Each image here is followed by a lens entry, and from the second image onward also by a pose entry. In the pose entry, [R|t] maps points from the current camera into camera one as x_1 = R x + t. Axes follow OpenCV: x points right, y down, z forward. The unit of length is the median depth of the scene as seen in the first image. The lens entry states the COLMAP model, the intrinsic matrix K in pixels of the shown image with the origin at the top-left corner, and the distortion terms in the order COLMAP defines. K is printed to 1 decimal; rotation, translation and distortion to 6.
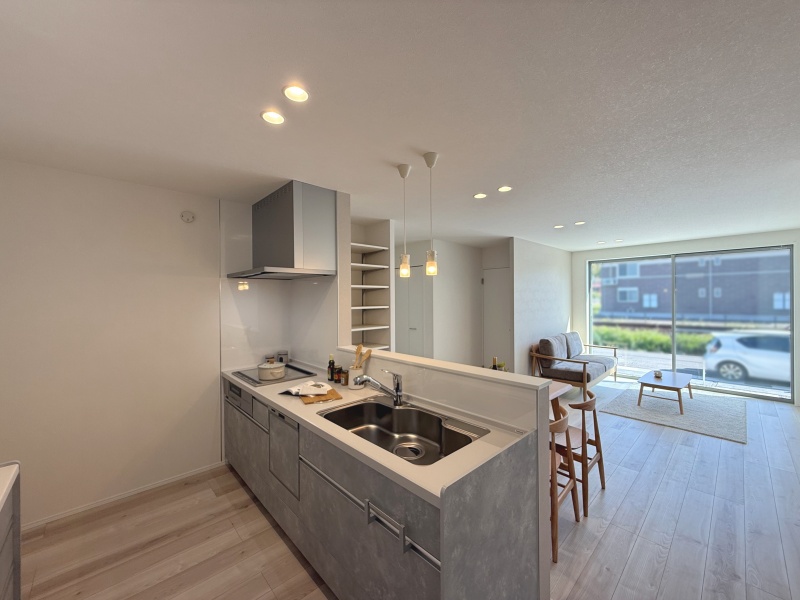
lens RADIAL K [[319.5, 0, 396.0], [0, 319.5, 299.5], [0, 0, 1]] dist [0.000116, -0.000141]
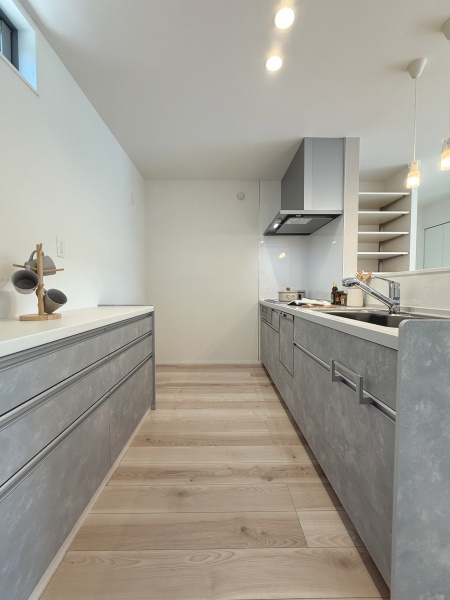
lens RADIAL K [[239.6, 0, 222.1], [0, 239.6, 296.0], [0, 0, 1]] dist [0.000116, -0.000141]
pose [[0.735962, 0.030942, -0.676316, 0.101505], [-0.009825, 0.999338, 0.035029, 0.231762], [0.676952, -0.019135, 0.735779, 0.099395]]
